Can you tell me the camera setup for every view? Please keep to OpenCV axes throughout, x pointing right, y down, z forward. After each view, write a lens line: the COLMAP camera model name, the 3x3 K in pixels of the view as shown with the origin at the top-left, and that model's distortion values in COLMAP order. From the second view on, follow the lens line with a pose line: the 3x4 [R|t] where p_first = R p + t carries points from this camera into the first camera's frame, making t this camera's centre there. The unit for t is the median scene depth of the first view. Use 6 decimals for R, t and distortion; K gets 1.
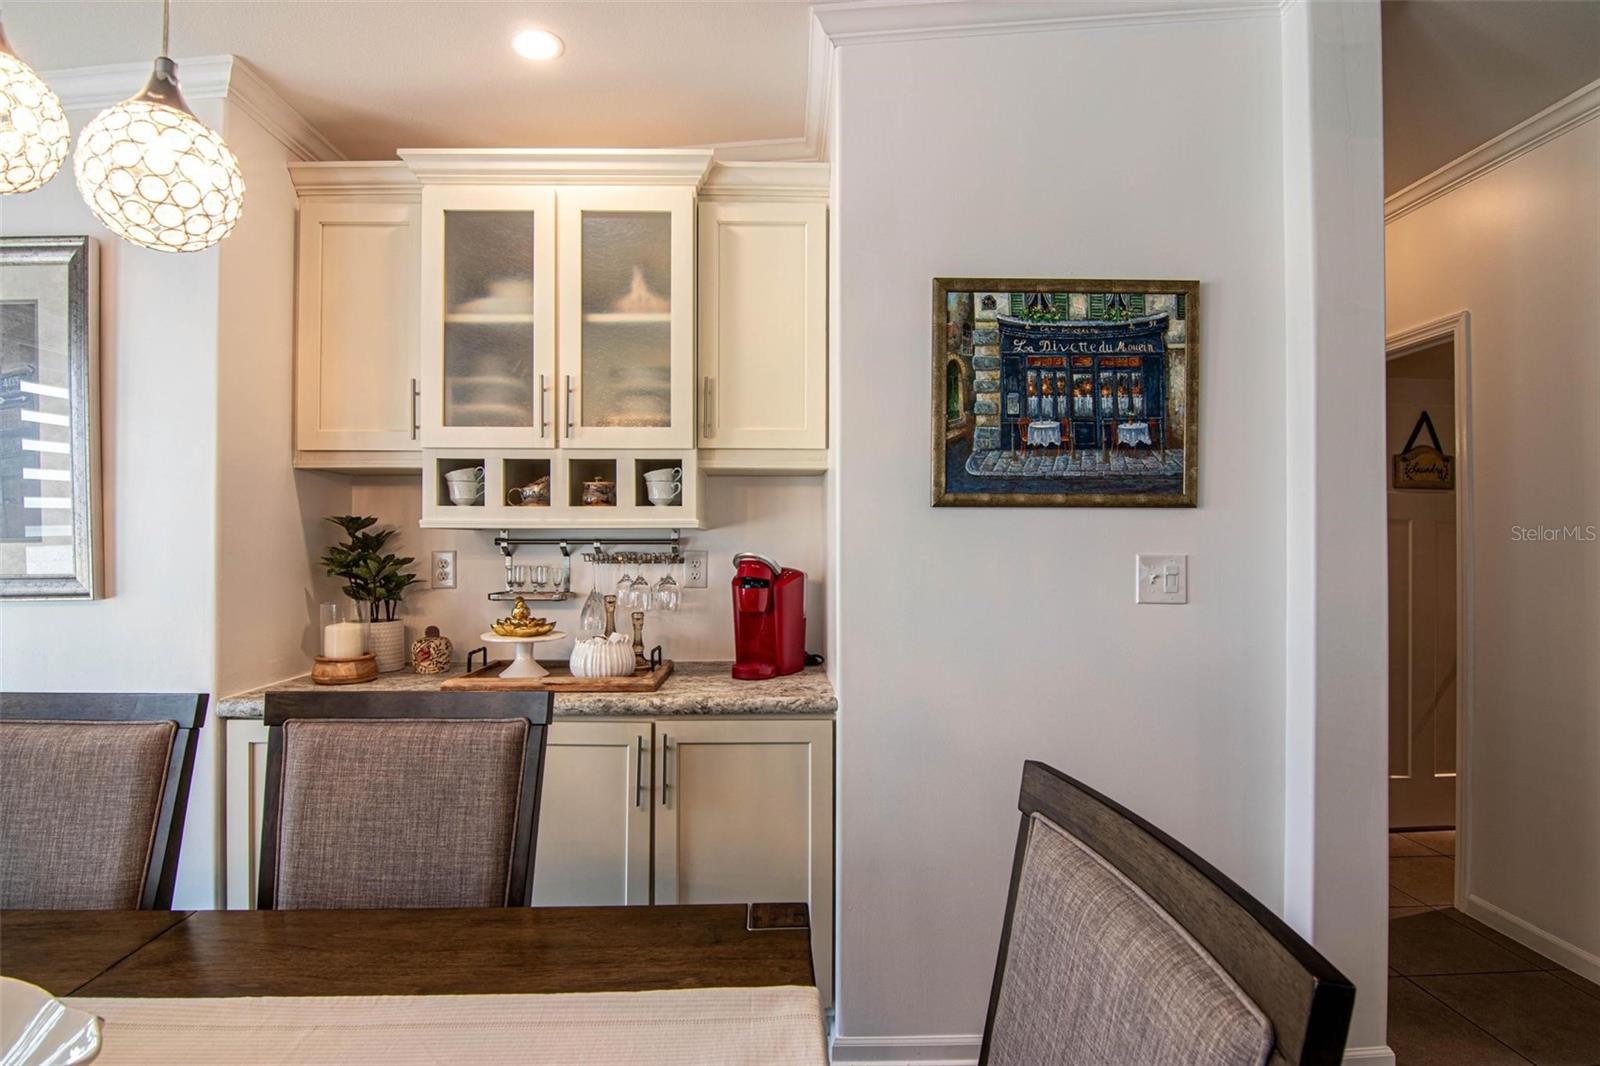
lens RADIAL K [[814.1, 0, 793.3], [0, 814.1, 538.0], [0, 0, 1]] dist [-0.006369, -0.009829]
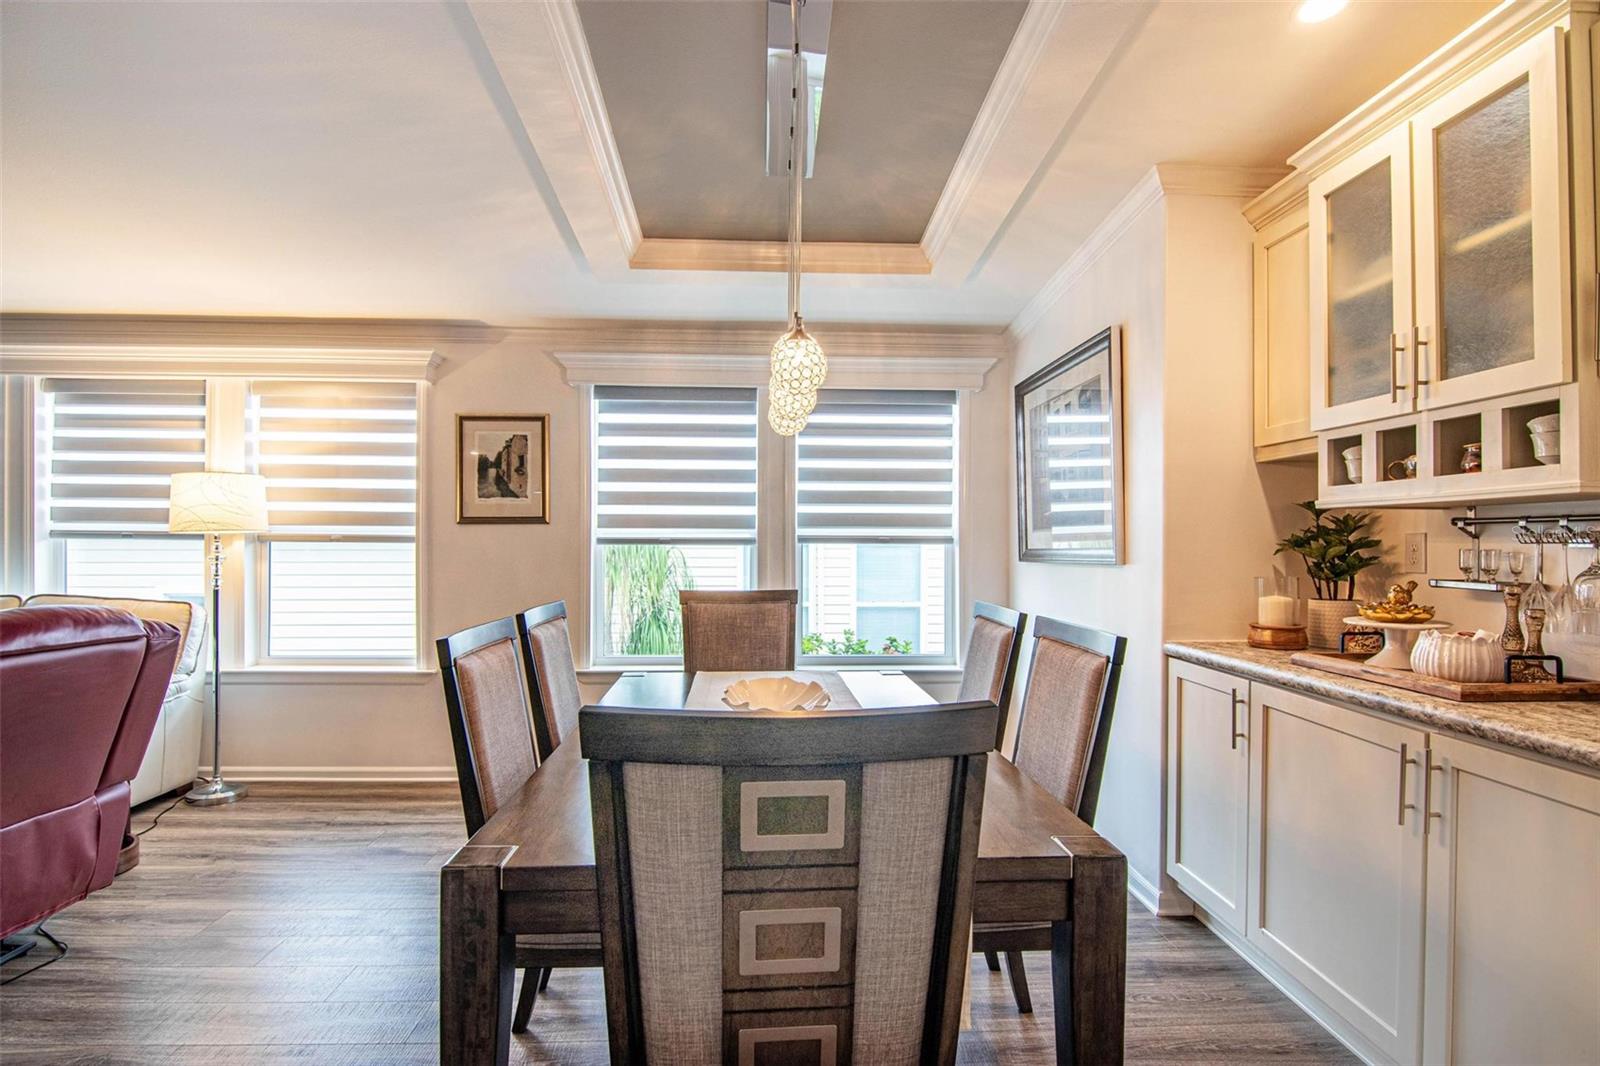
lens RADIAL K [[814.1, 0, 793.3], [0, 814.1, 538.0], [0, 0, 1]] dist [-0.006369, -0.009829]
pose [[0.022327, -0.003716, -0.999744, 0.565835], [-0.000542, 0.999993, -0.003729, 0.029912], [0.999751, 0.000625, 0.022325, 0.308226]]
